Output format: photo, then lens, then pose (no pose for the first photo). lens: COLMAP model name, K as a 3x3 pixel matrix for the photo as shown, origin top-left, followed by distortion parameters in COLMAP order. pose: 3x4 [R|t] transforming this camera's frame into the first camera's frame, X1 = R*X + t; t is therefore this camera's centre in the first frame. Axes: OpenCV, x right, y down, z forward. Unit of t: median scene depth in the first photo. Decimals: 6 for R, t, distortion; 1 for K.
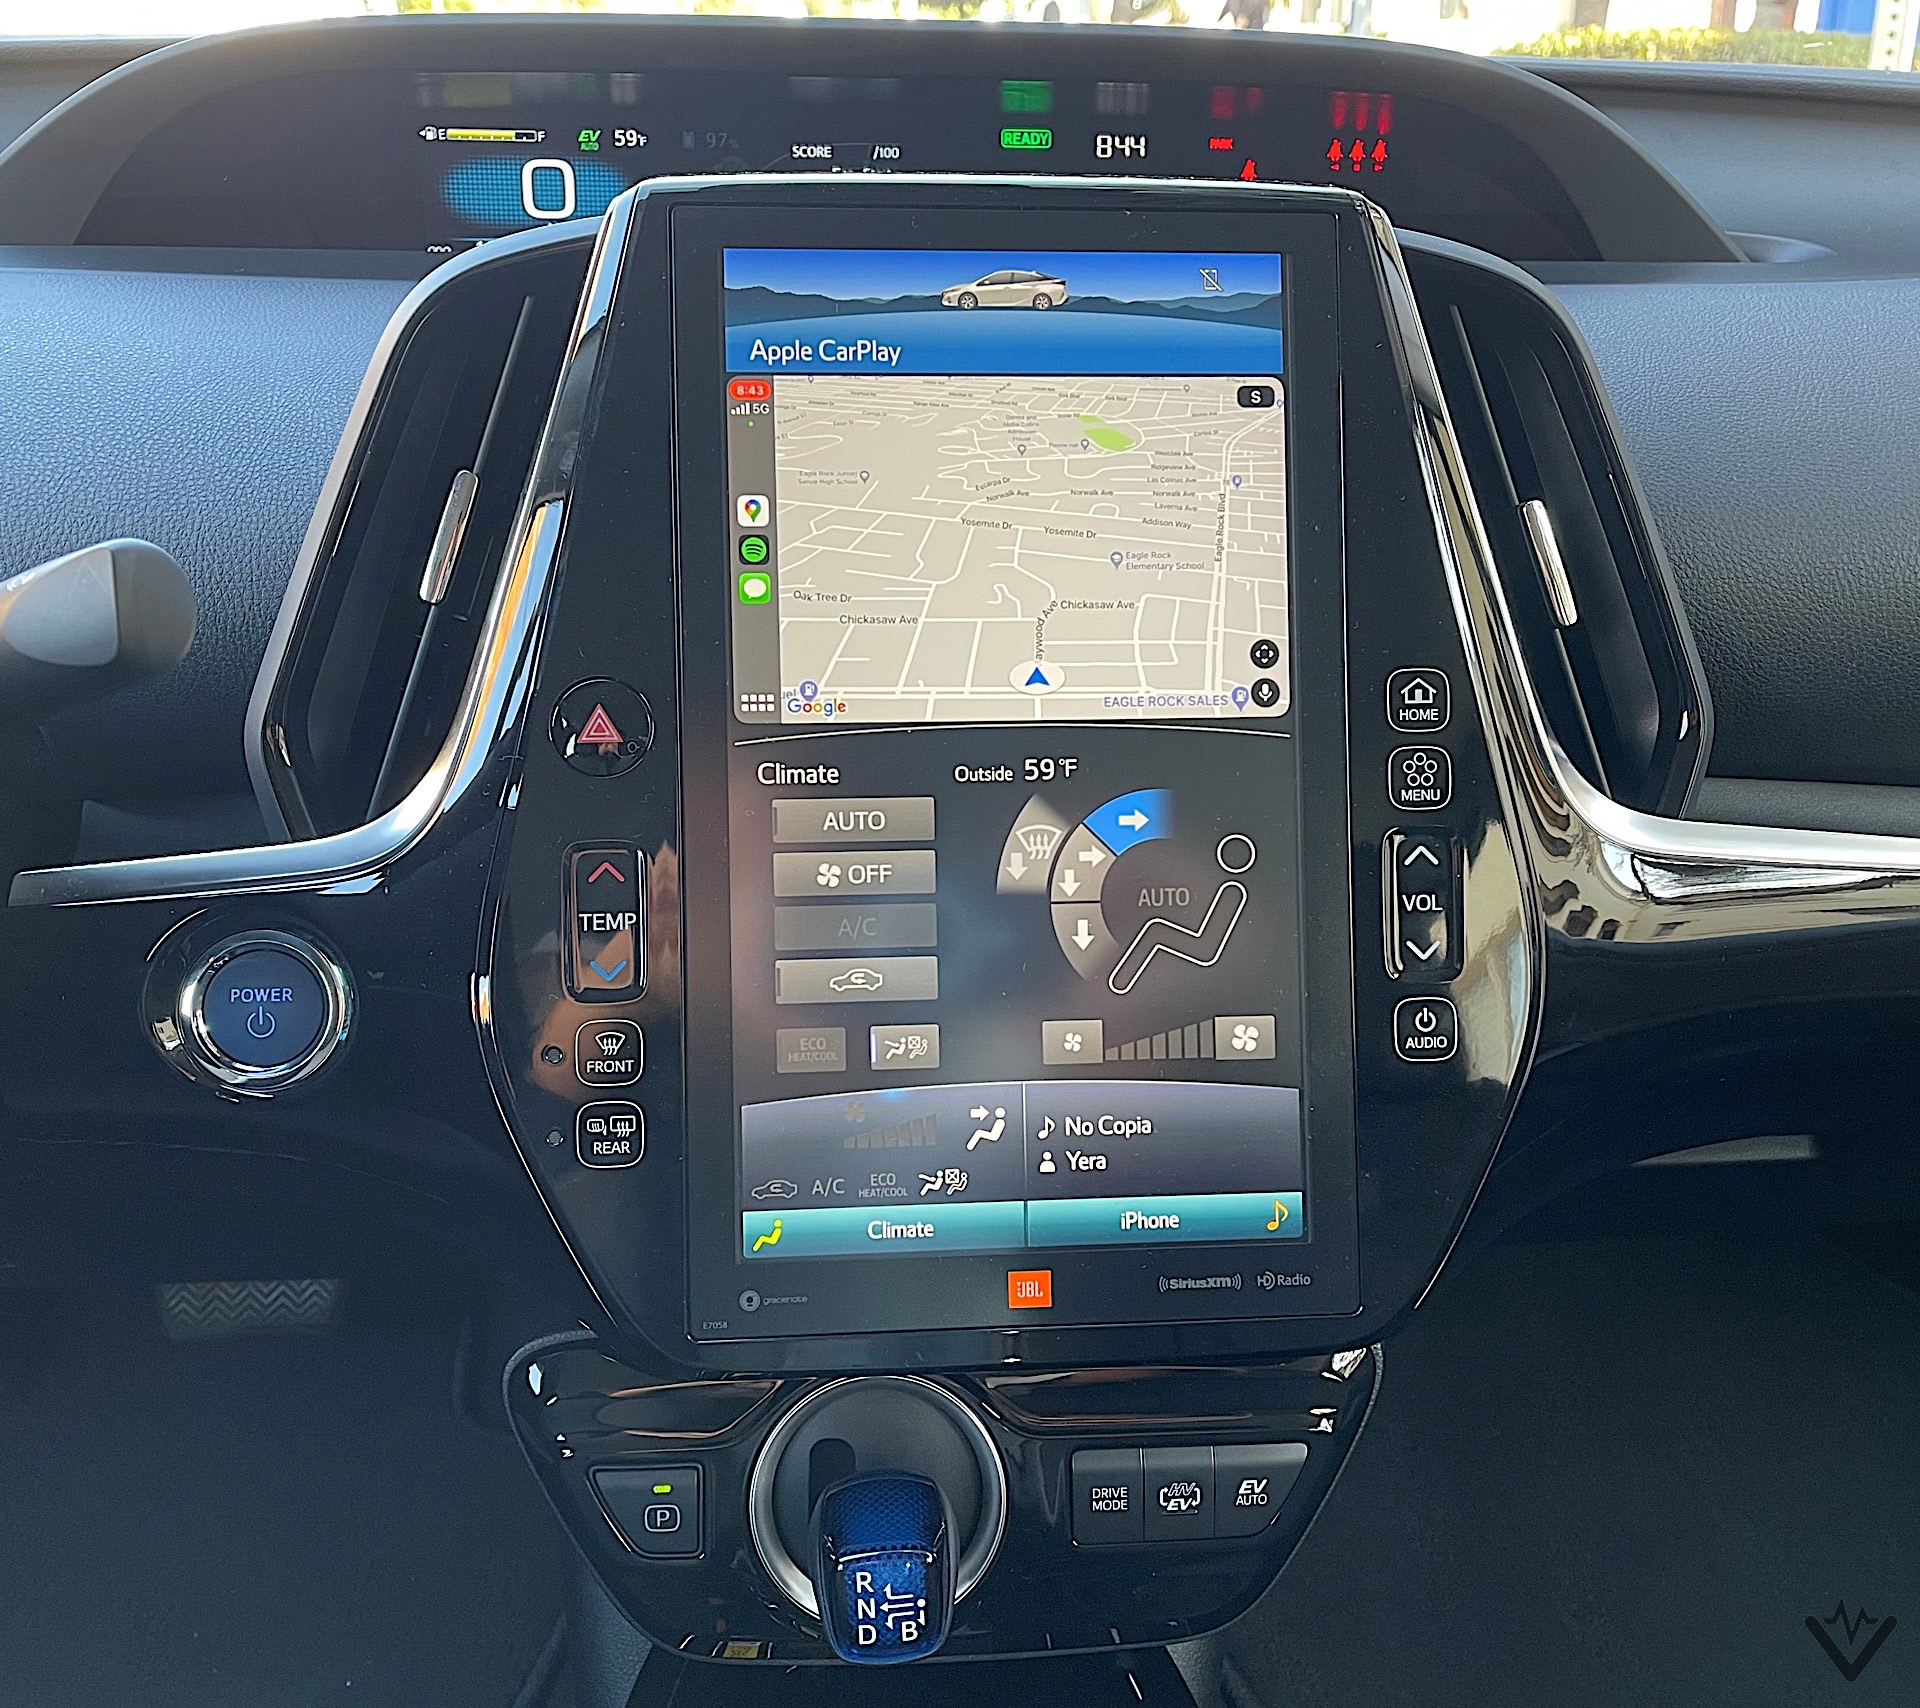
lens RADIAL K [[1728.4, 0, 980.1], [0, 1728.4, 859.6], [0, 0, 1]] dist [0.020632, 0.002180]
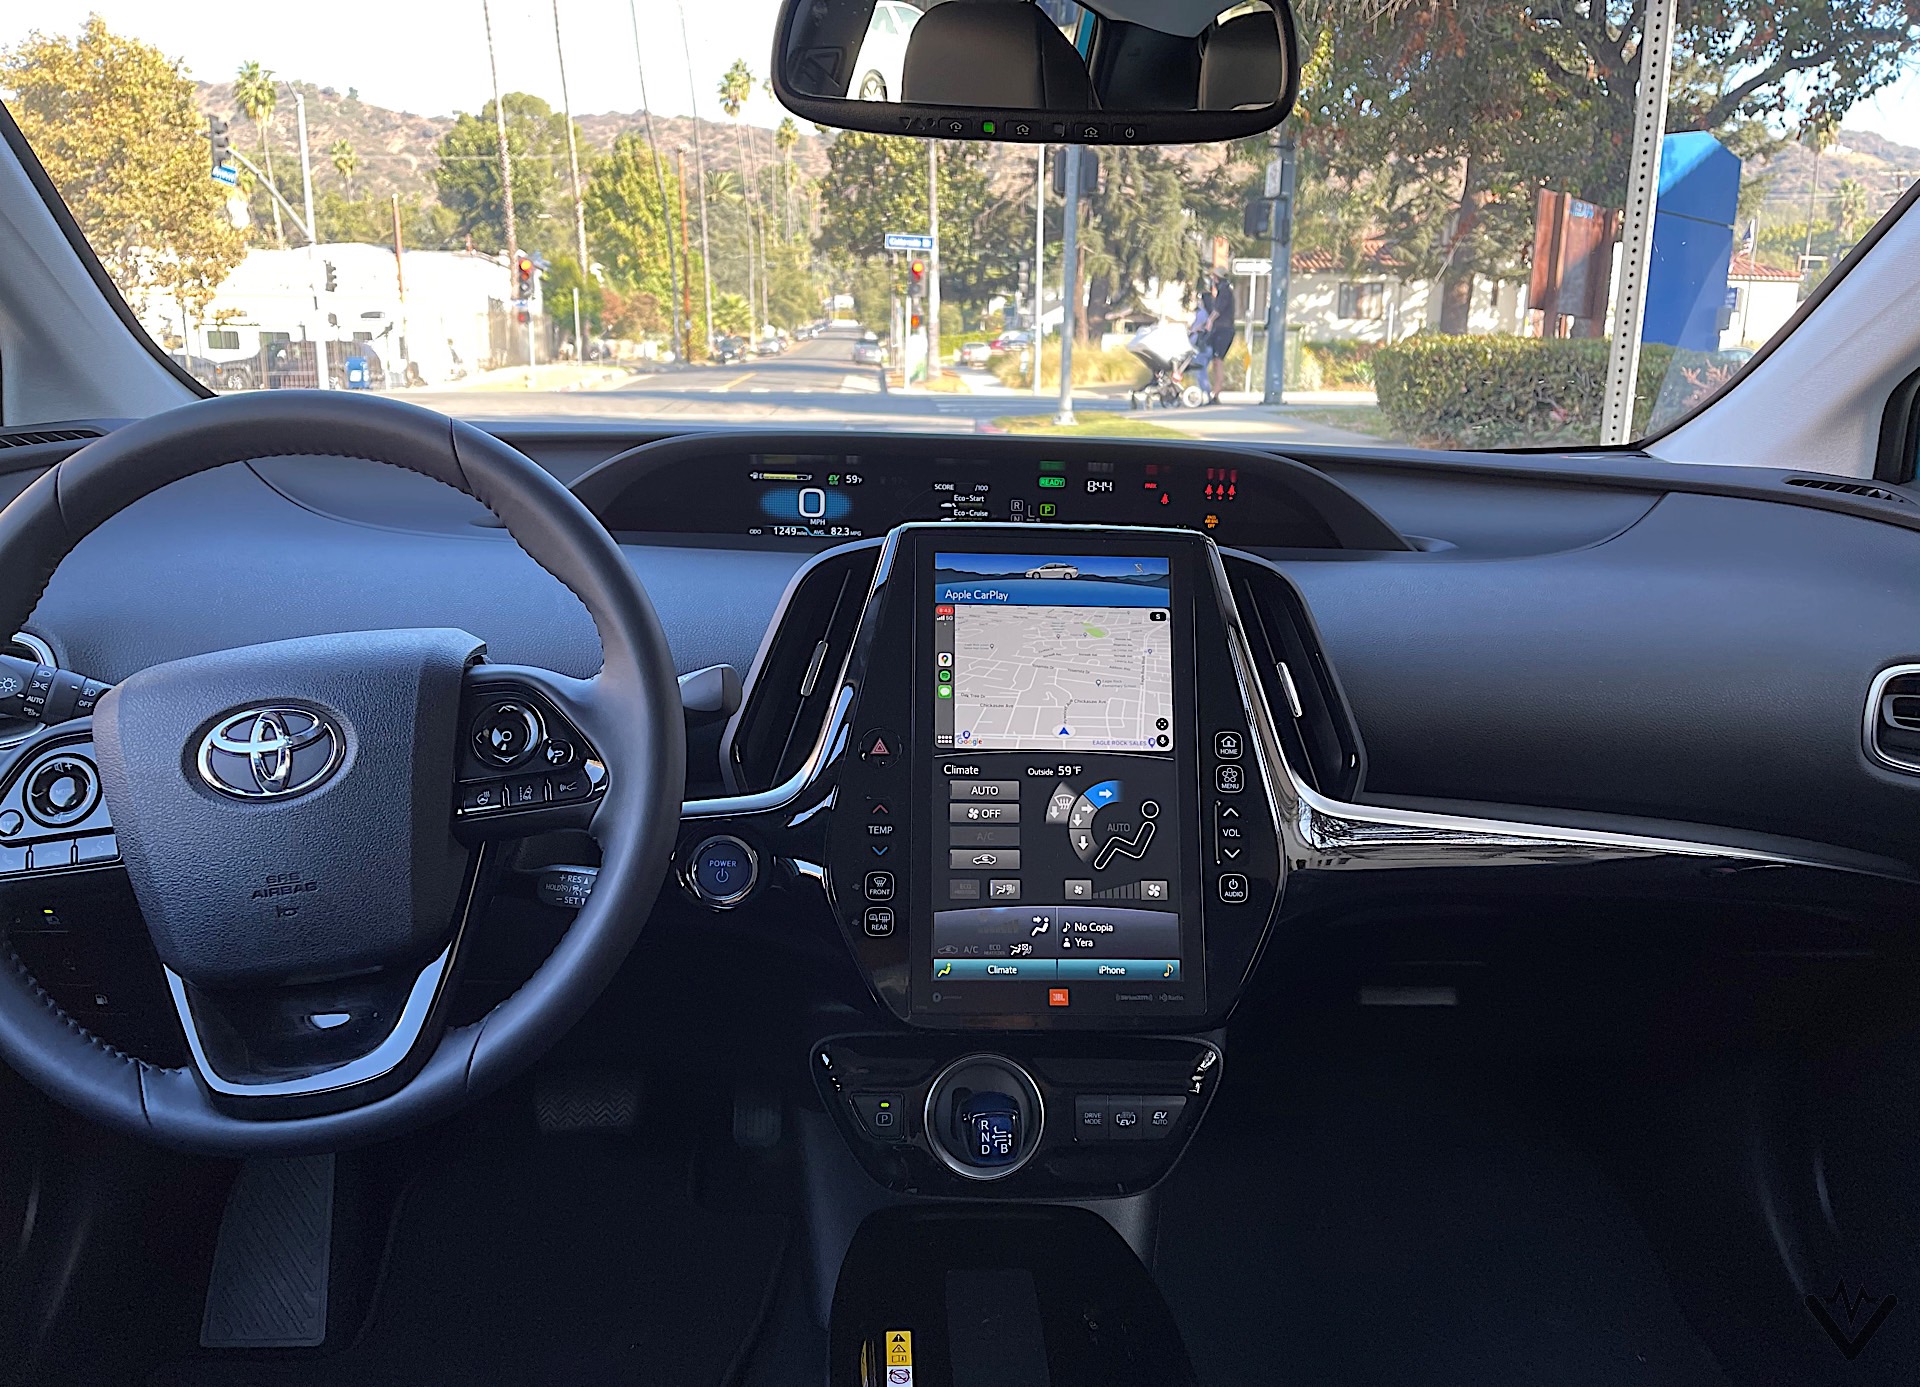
lens RADIAL K [[1486.2, 0, 951.7], [0, 1486.2, 696.7], [0, 0, 1]] dist [0.015109, -0.001690]
pose [[0.999666, 0.020036, -0.016338, -0.086445], [-0.022703, 0.982662, -0.184010, 0.219908], [0.012368, 0.184320, 0.982788, -0.977153]]
